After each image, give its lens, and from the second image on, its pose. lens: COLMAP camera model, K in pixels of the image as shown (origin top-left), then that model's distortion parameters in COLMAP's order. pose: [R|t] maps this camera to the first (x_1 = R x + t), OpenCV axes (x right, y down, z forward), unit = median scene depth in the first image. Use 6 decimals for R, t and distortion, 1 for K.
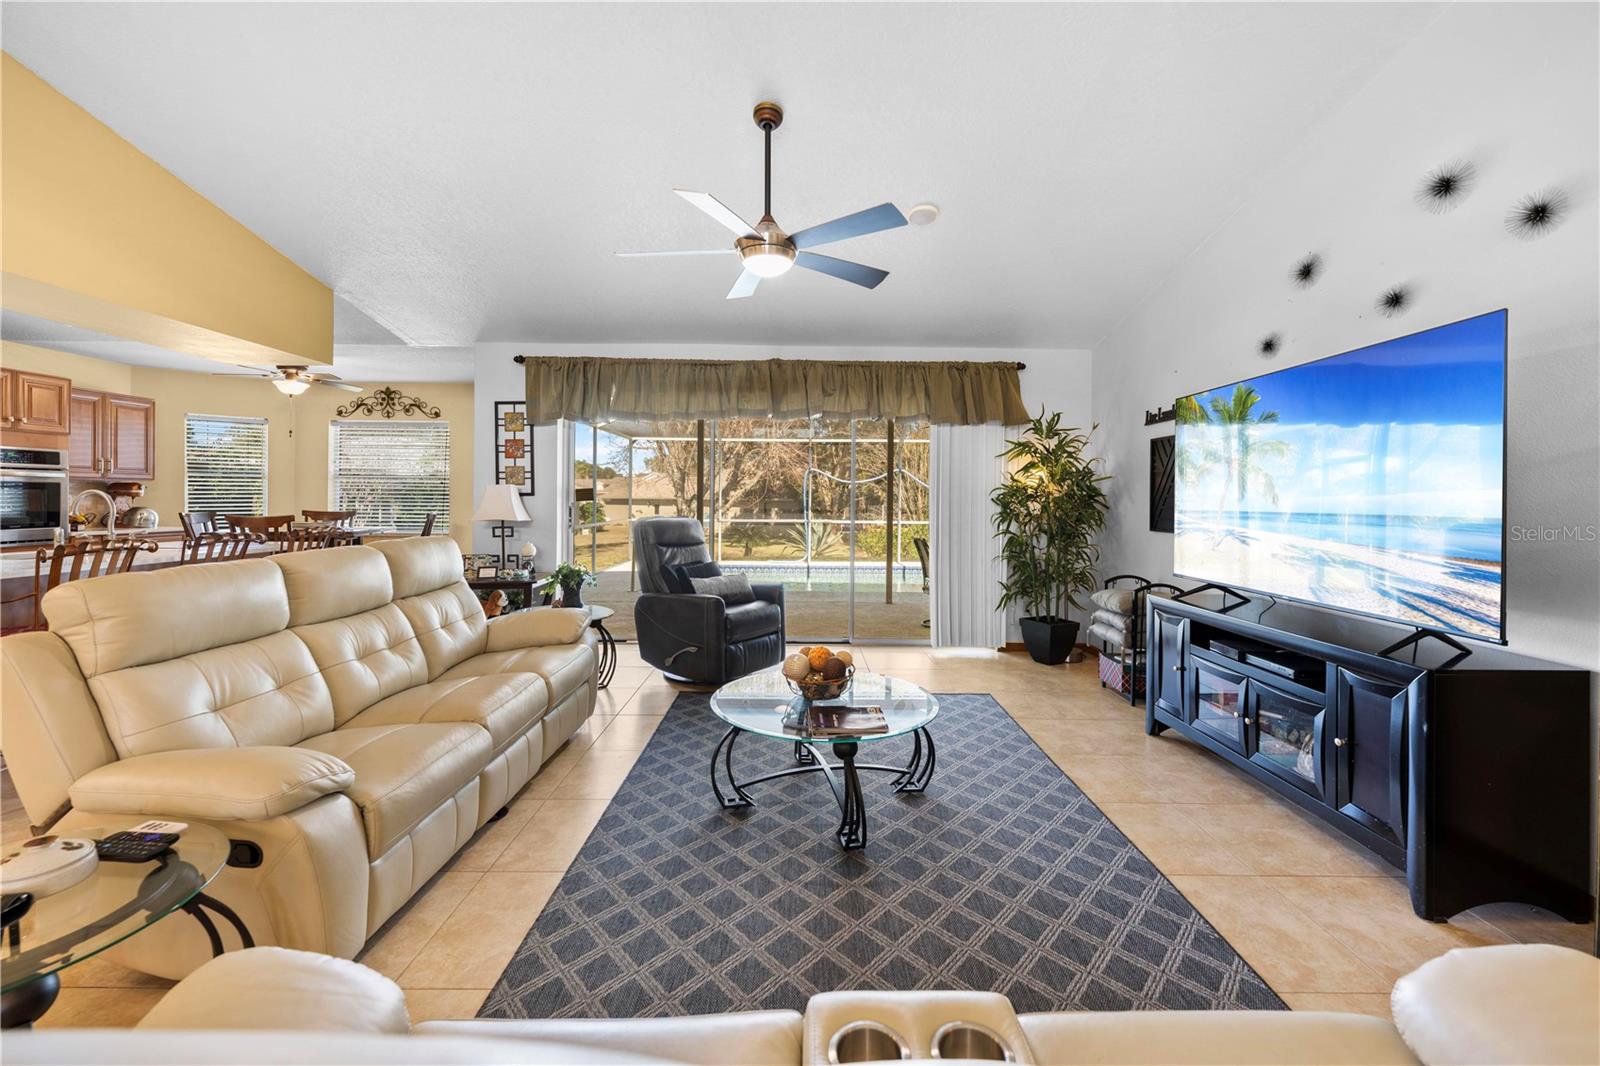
lens RADIAL K [[648.8, 0, 798.4], [0, 648.8, 496.4], [0, 0, 1]] dist [0.000852, 0.000055]
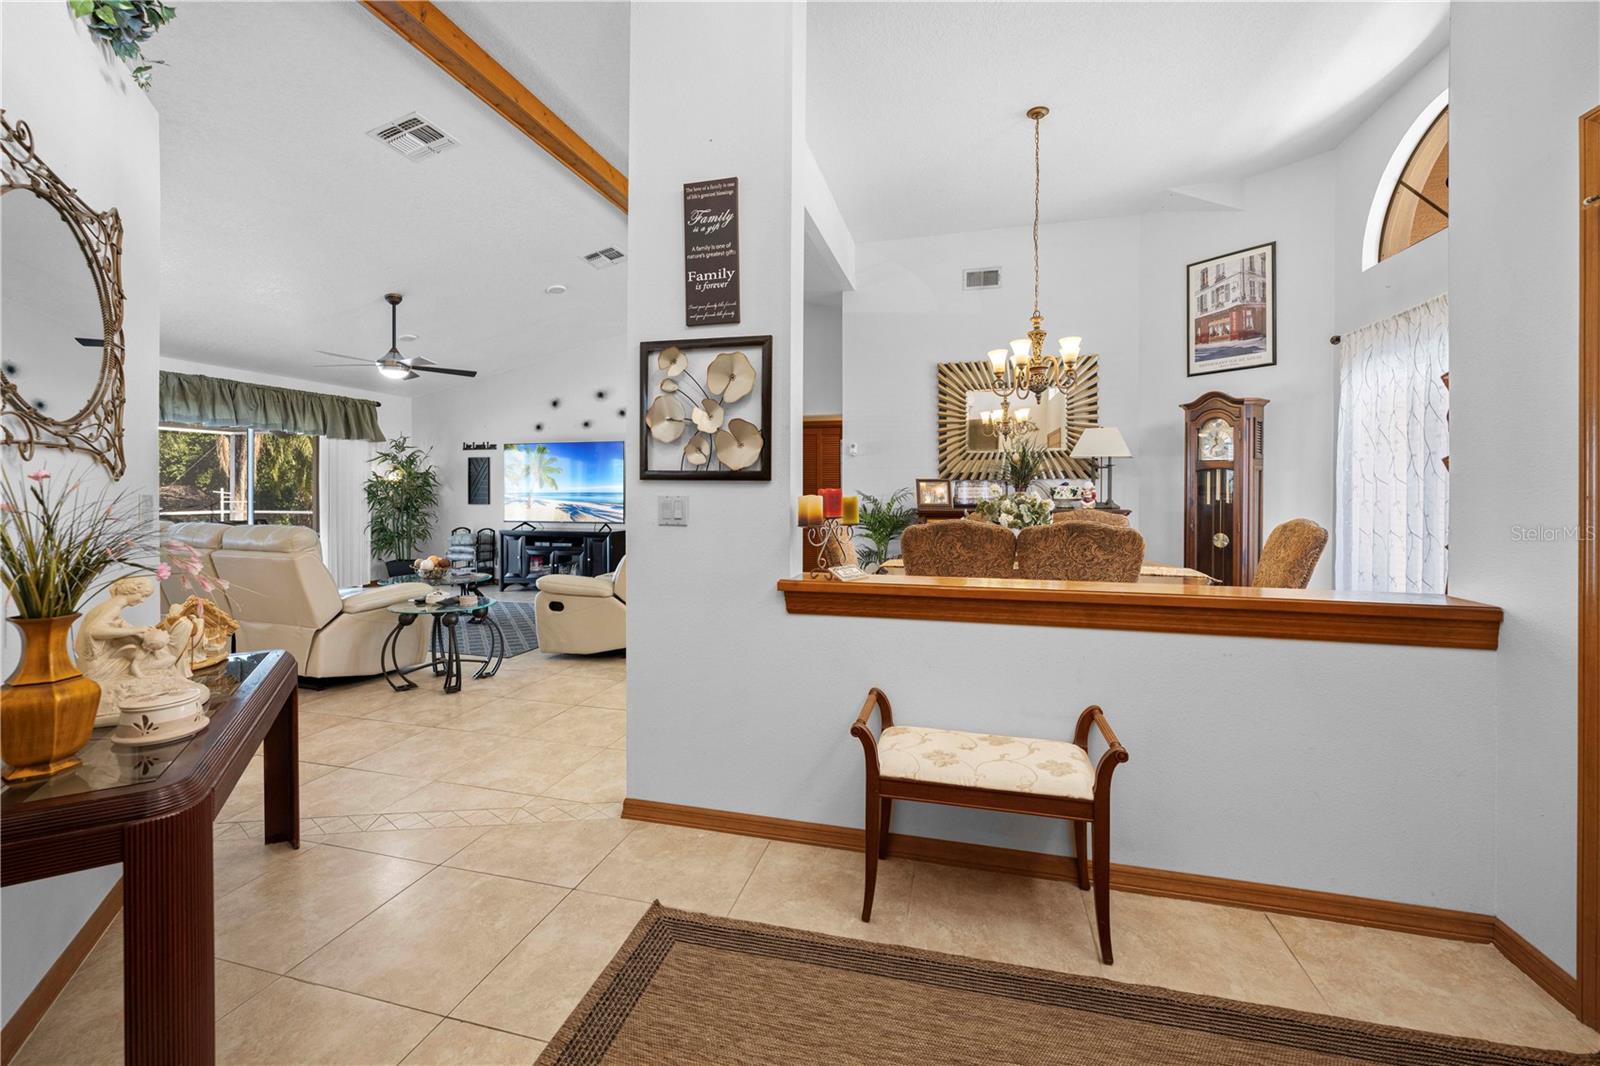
lens RADIAL K [[652.9, 0, 800.6], [0, 652.9, 493.5], [0, 0, 1]] dist [-0.003494, 0.000133]
pose [[0.262679, -0.013967, 0.964782, -0.909292], [-0.001047, 0.999891, 0.014761, -0.008084], [-0.964883, -0.004888, 0.262636, -0.405181]]
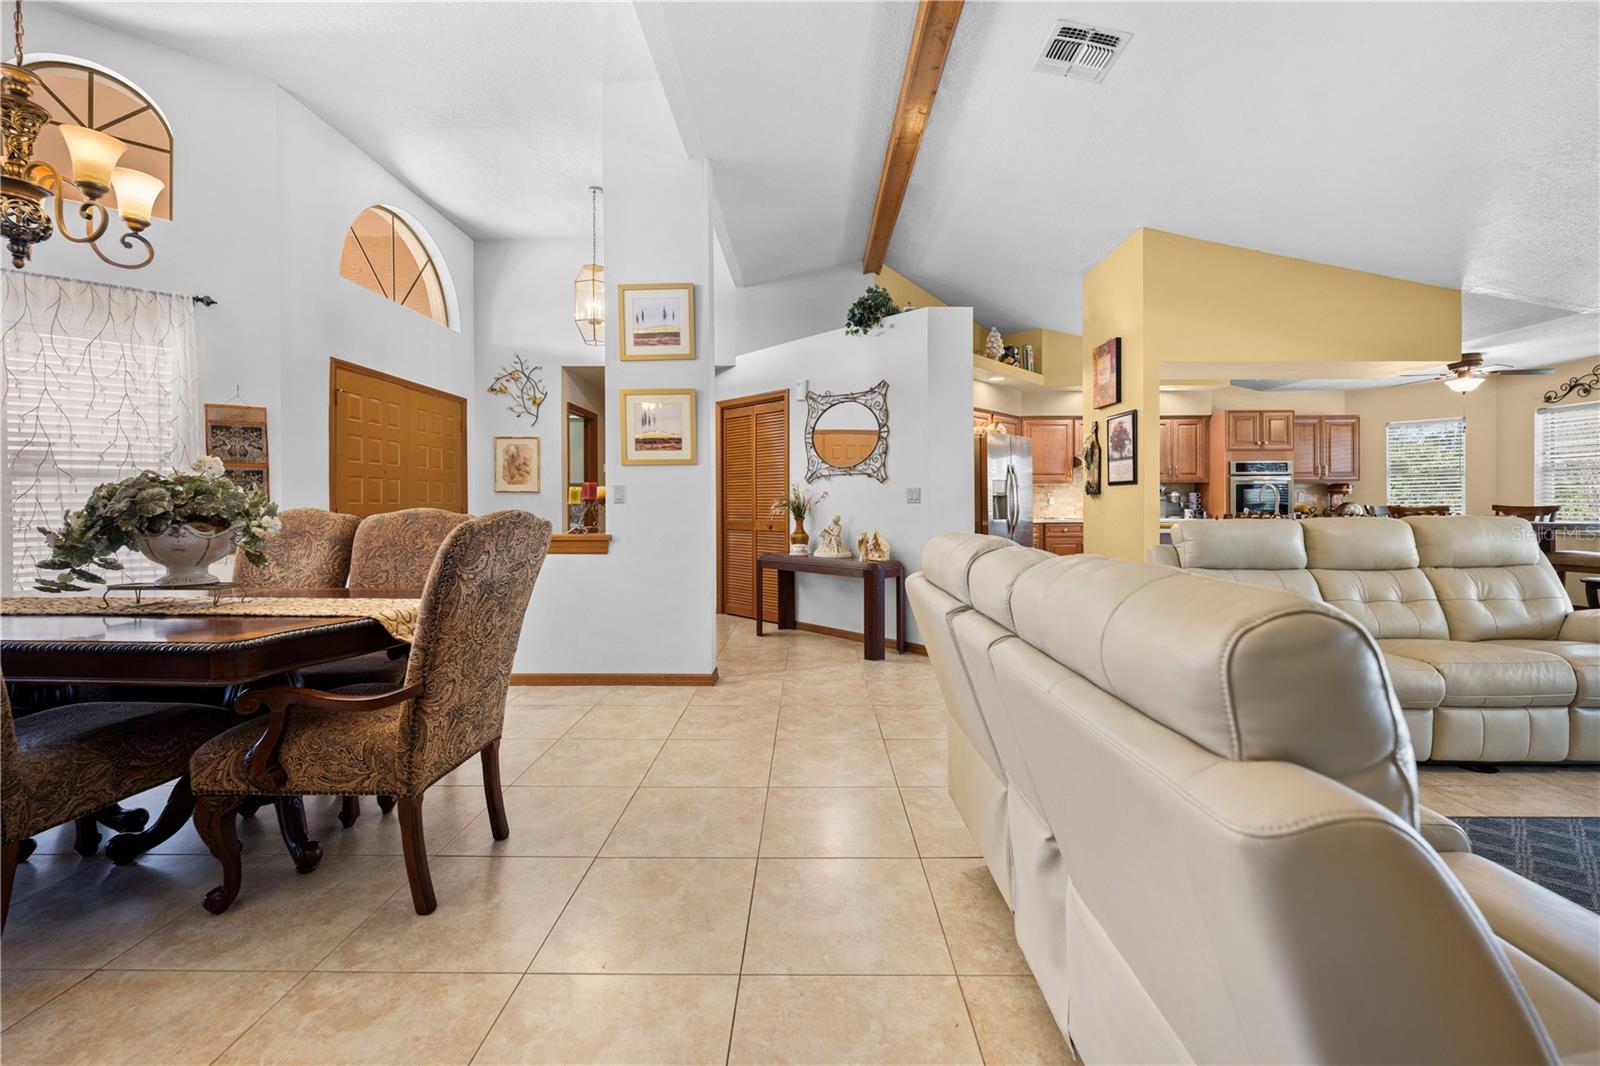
lens RADIAL K [[642.1, 0, 804.7], [0, 642.1, 509.0], [0, 0, 1]] dist [-0.002838, 0.000010]
pose [[-0.014396, 0.000683, -0.999896, 0.285133], [0.005209, 0.999986, 0.000609, 0.027157], [0.999883, -0.005199, -0.014399, -0.044020]]
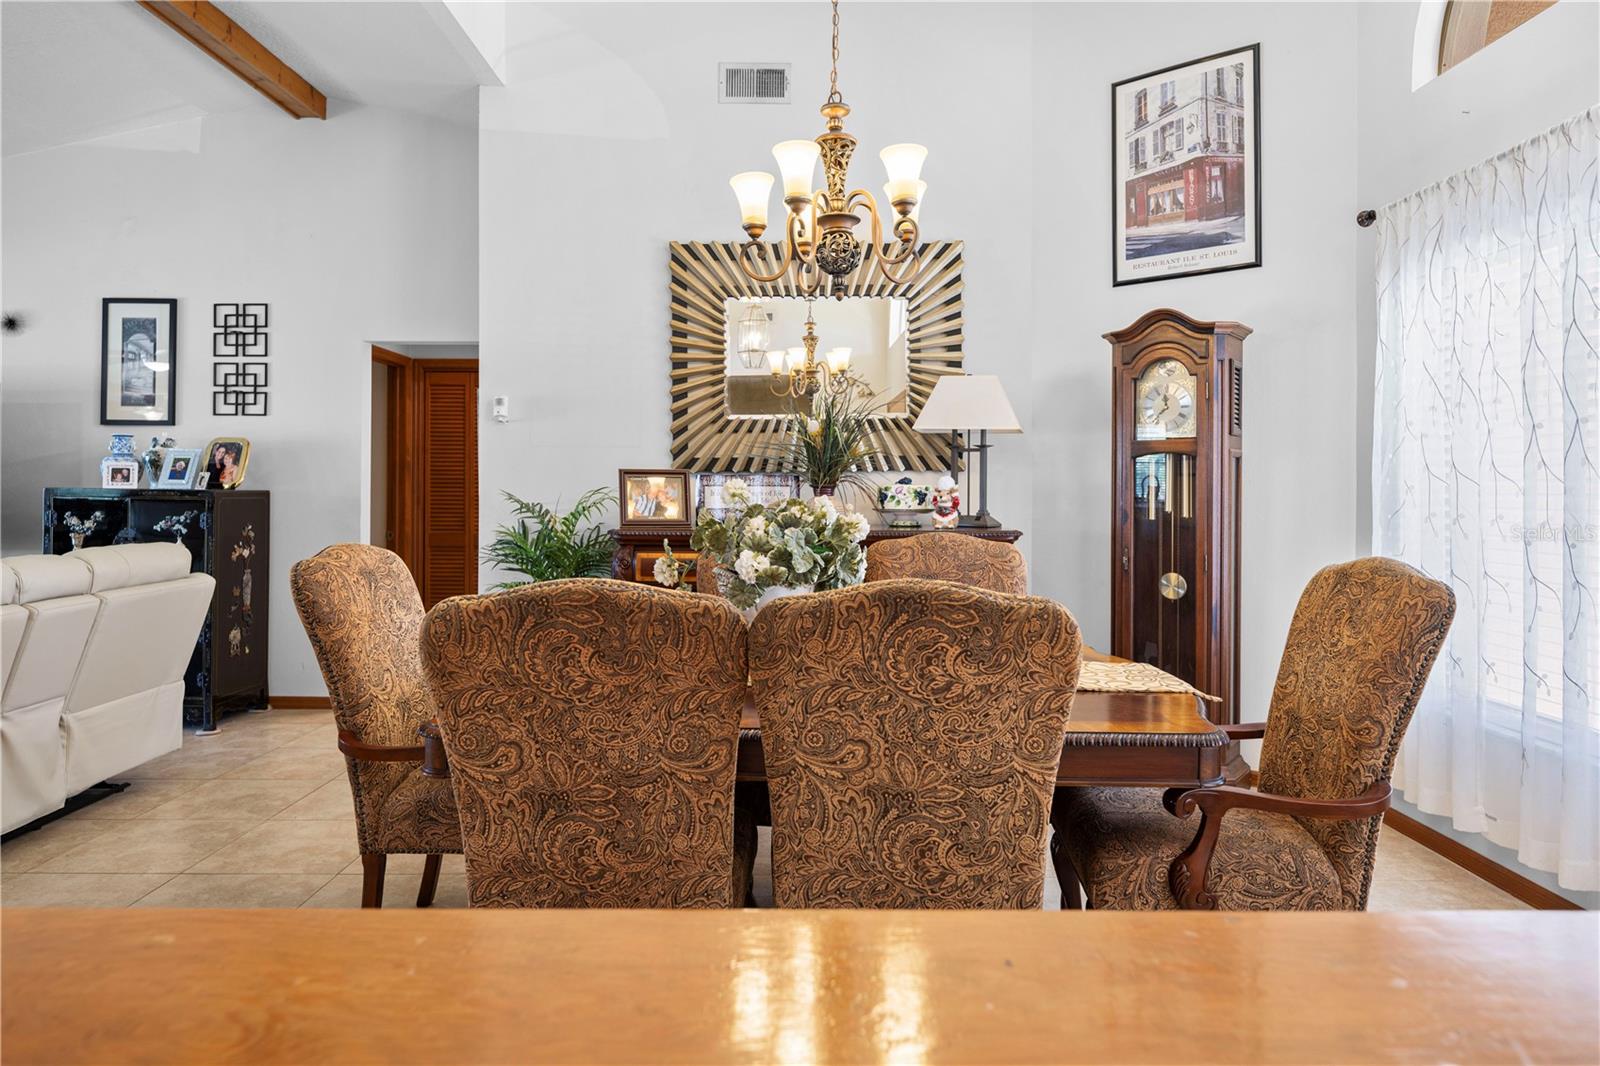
lens RADIAL K [[973.7, 0, 800.1], [0, 973.7, 487.3], [0, 0, 1]] dist [-0.001394, -0.000714]
pose [[0.003681, -0.004380, 0.999984, -0.592965], [-0.005948, 0.999973, 0.004402, -0.005964], [-0.999976, -0.005964, 0.003654, -0.456994]]
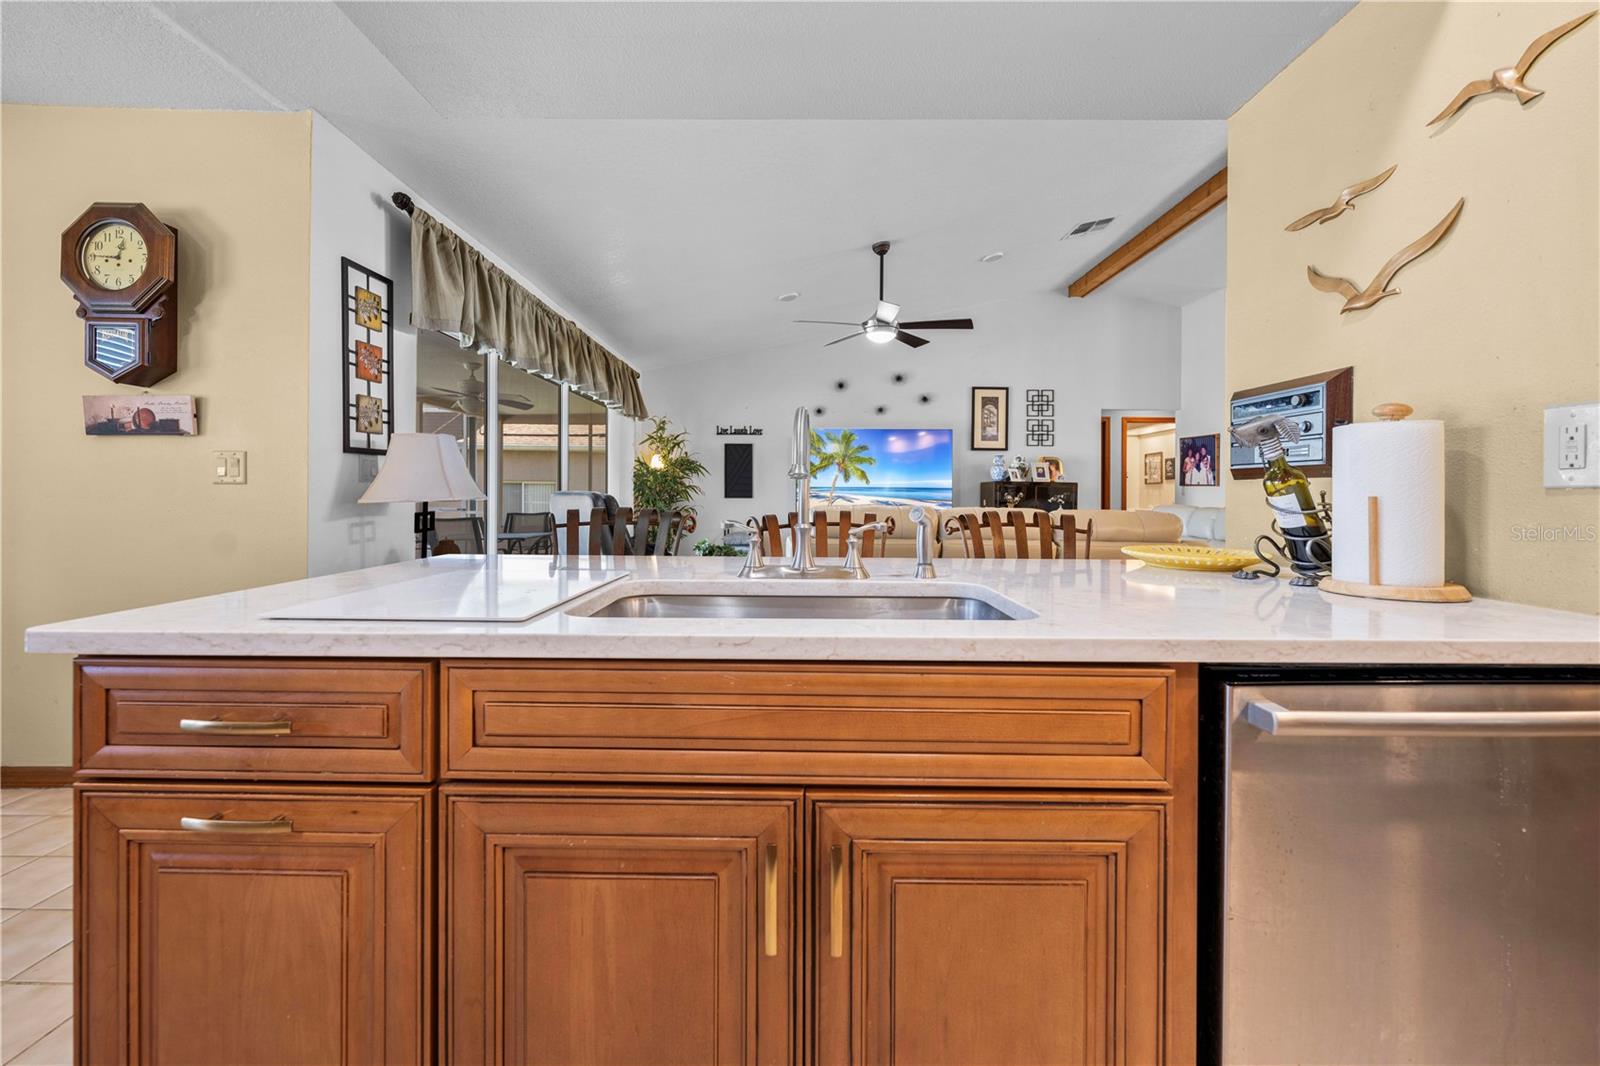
lens RADIAL K [[652.9, 0, 800.6], [0, 652.9, 493.5], [0, 0, 1]] dist [-0.003494, 0.000133]
pose [[0.005127, -0.006404, 0.999966, -0.953430], [-0.010341, 0.999926, 0.006456, 0.023481], [-0.999933, -0.010373, 0.005060, 0.654889]]
